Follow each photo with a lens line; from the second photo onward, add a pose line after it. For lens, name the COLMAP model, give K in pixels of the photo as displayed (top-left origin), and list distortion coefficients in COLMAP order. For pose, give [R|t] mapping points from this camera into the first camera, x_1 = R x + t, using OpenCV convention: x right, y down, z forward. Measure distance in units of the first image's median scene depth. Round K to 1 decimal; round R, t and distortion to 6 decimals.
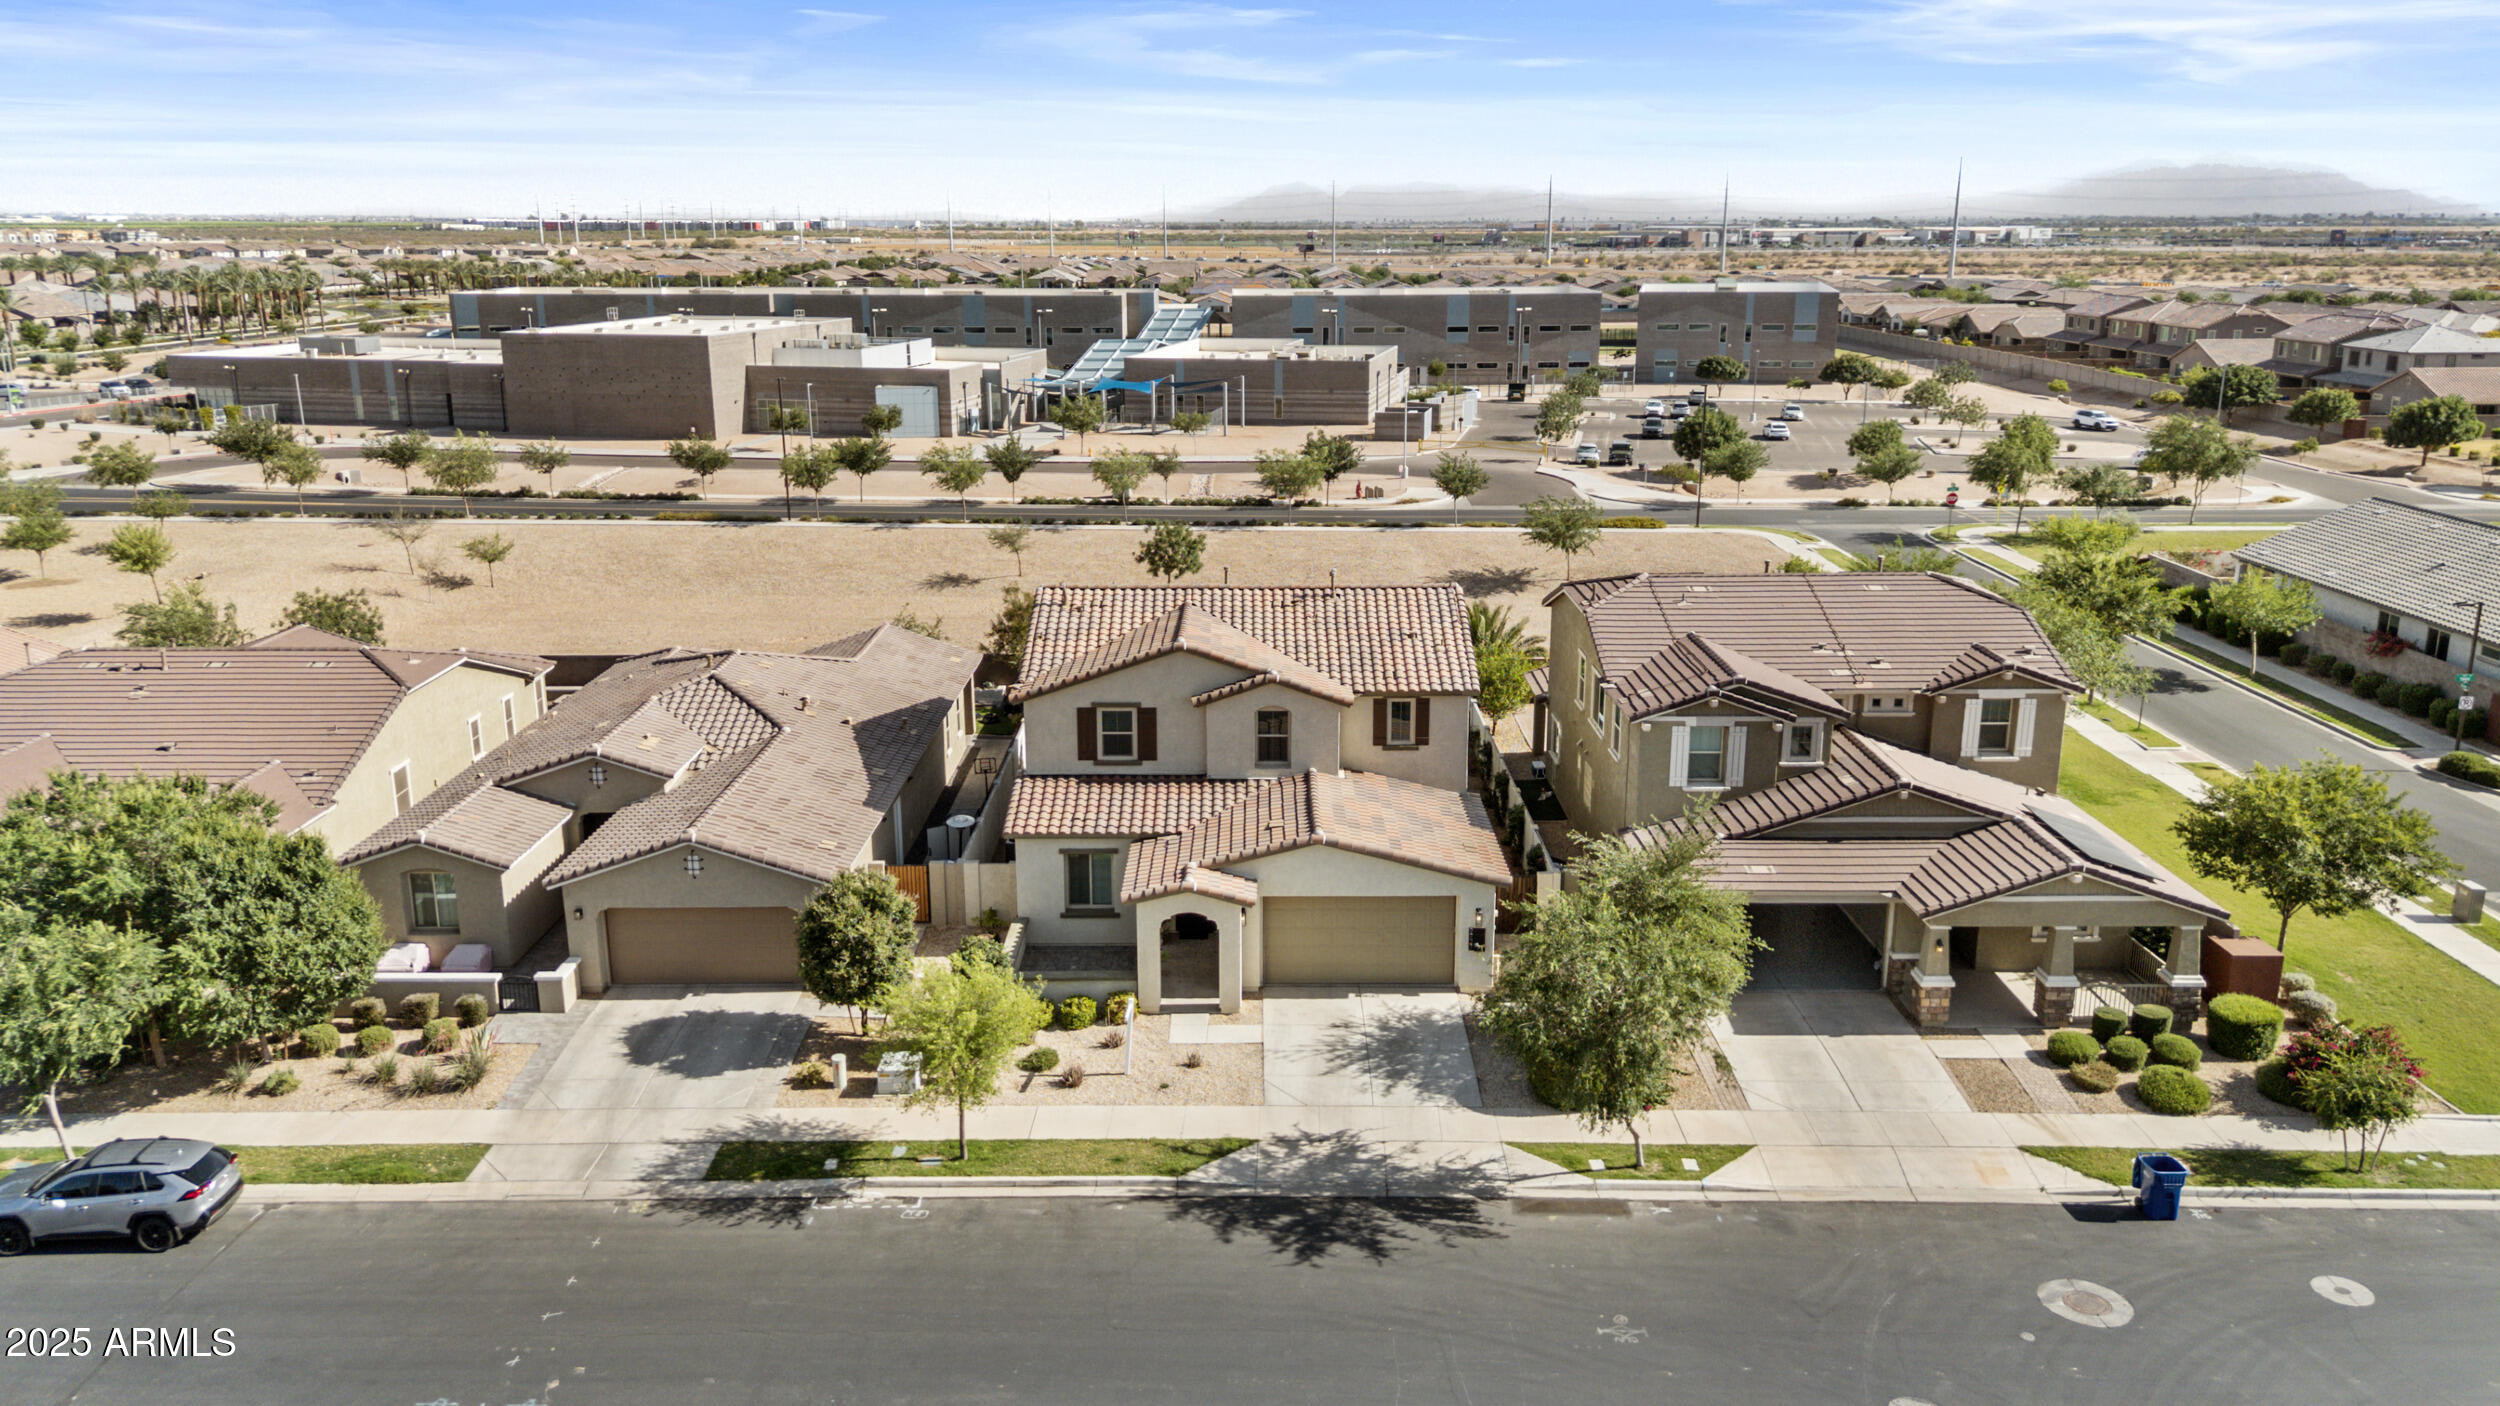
lens RADIAL K [[1849.1, 0, 1250.0], [0, 1849.1, 703.0], [0, 0, 1]] dist [0.033495, -0.005809]
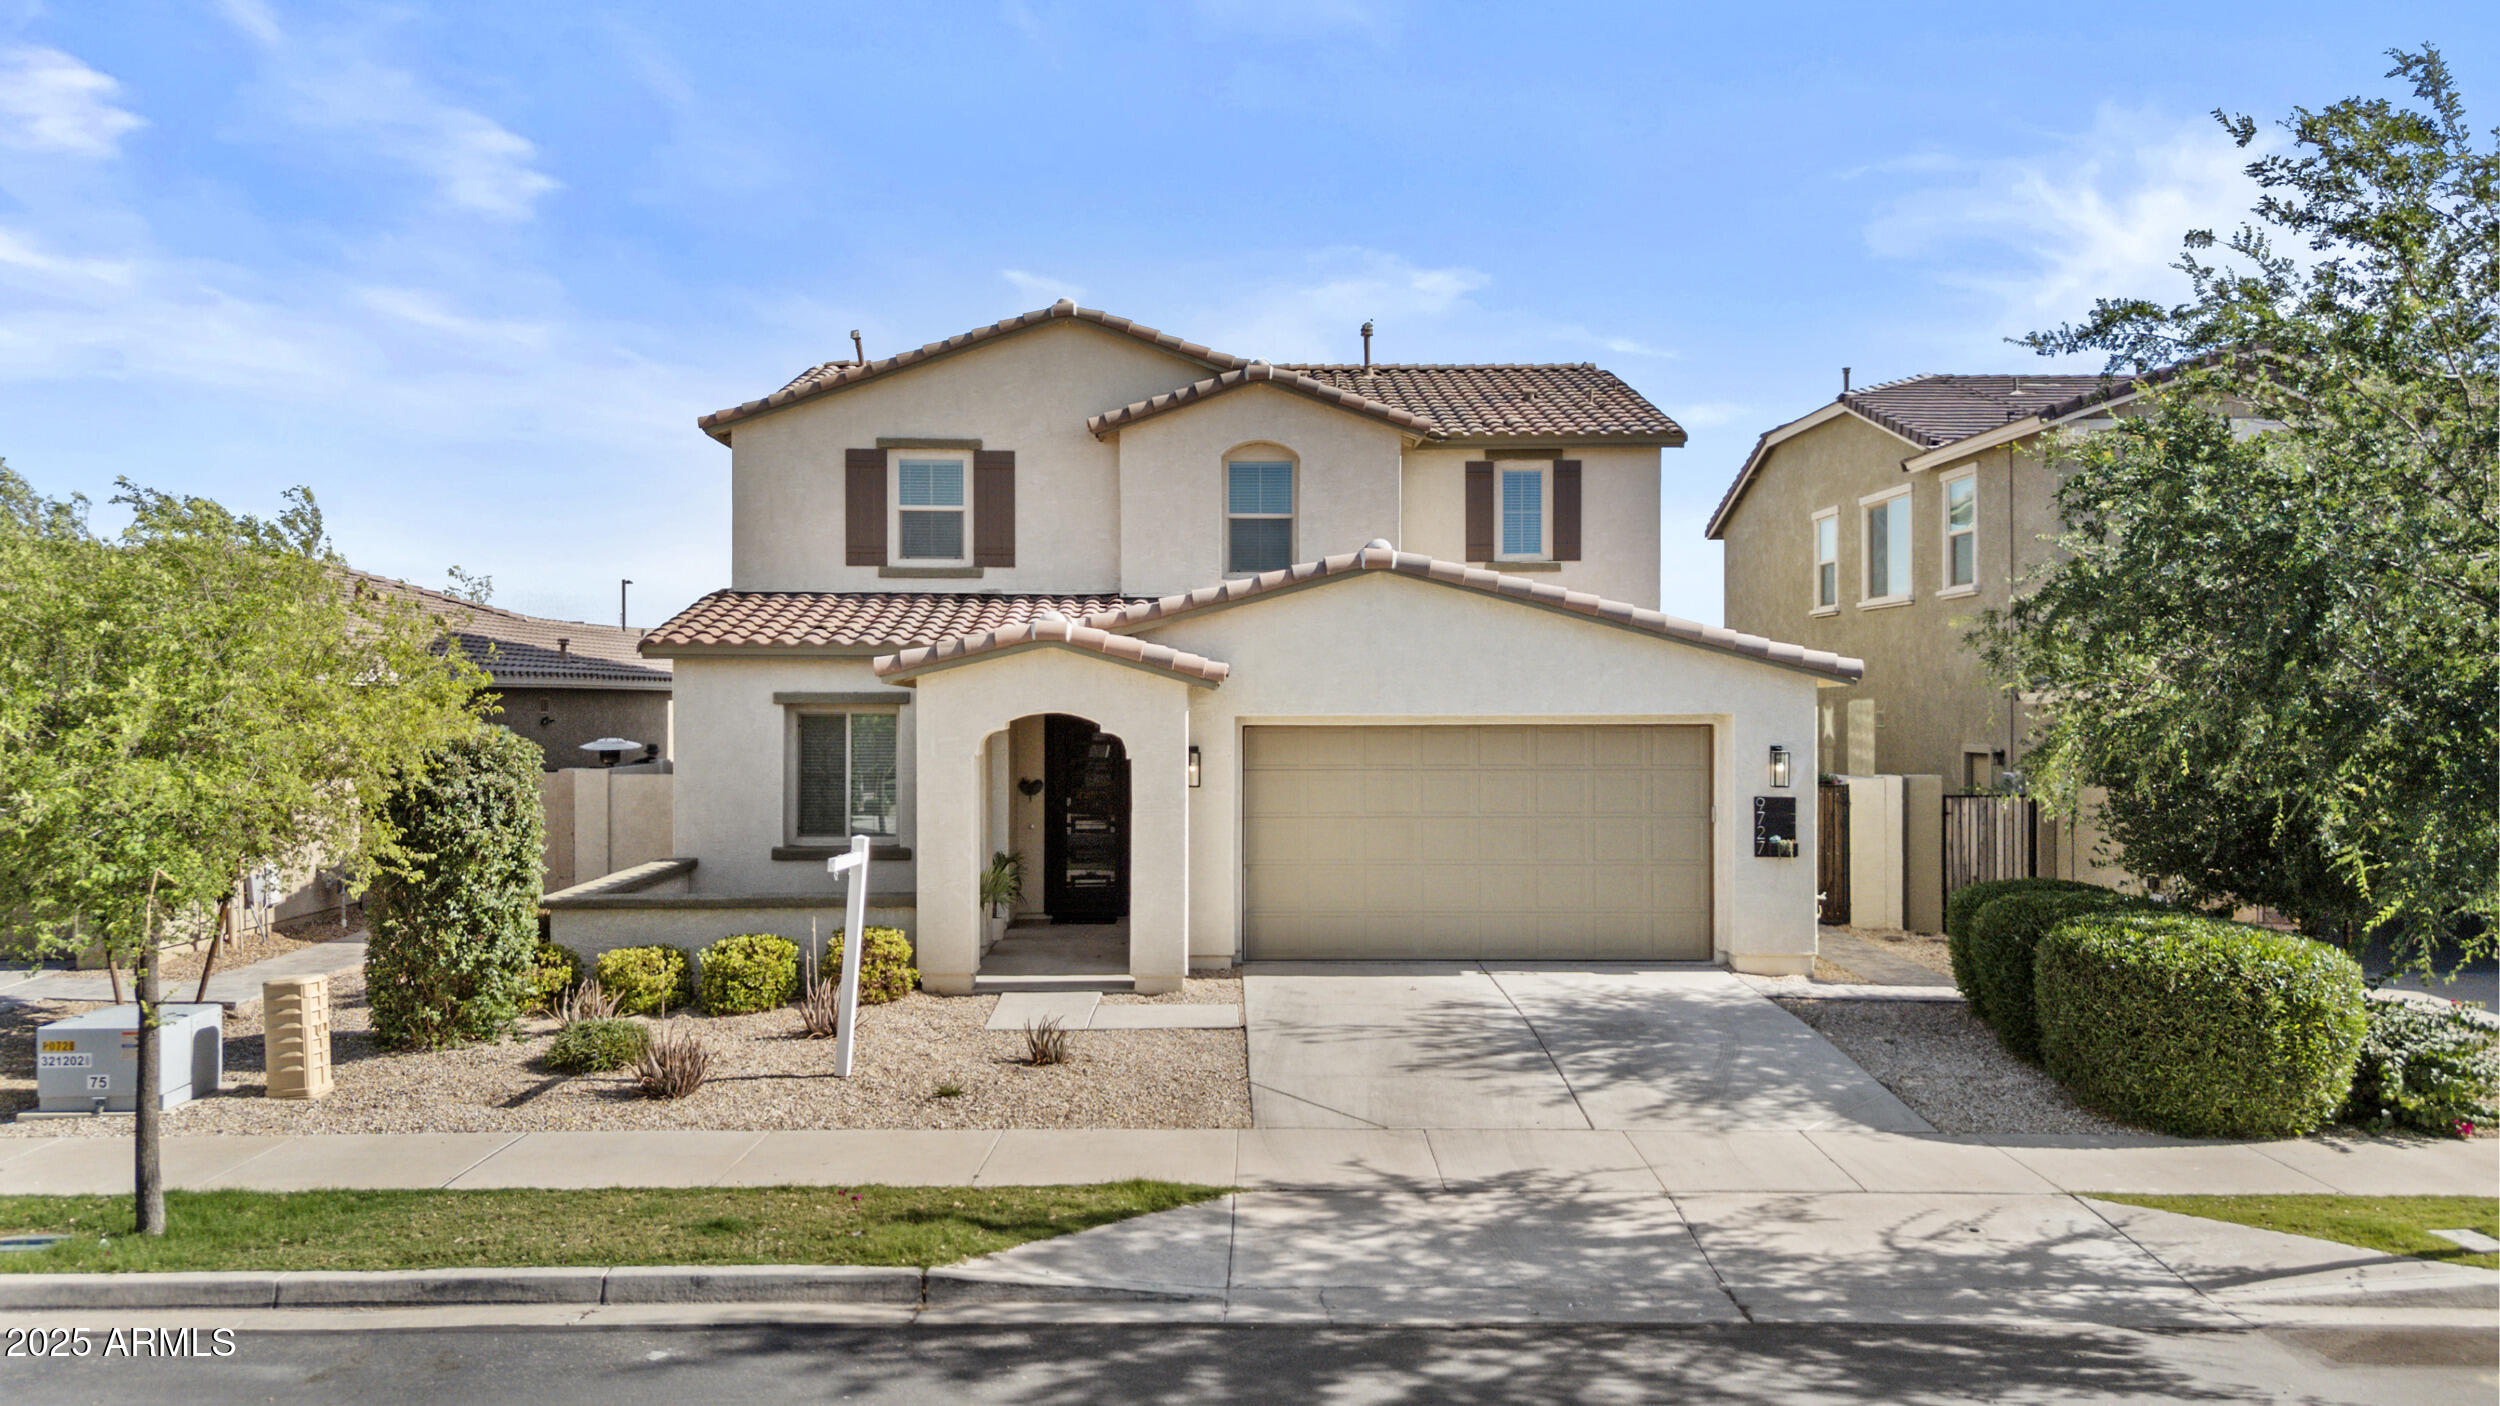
lens RADIAL K [[1861.4, 0, 1250.0], [0, 1861.4, 703.0], [0, 0, 1]] dist [0.003201, 0.001171]
pose [[0.999799, 0.000520, 0.020053, 0.000362], [0.004585, 0.967284, -0.253656, 0.205067], [-0.019529, 0.253697, 0.967086, 0.607928]]
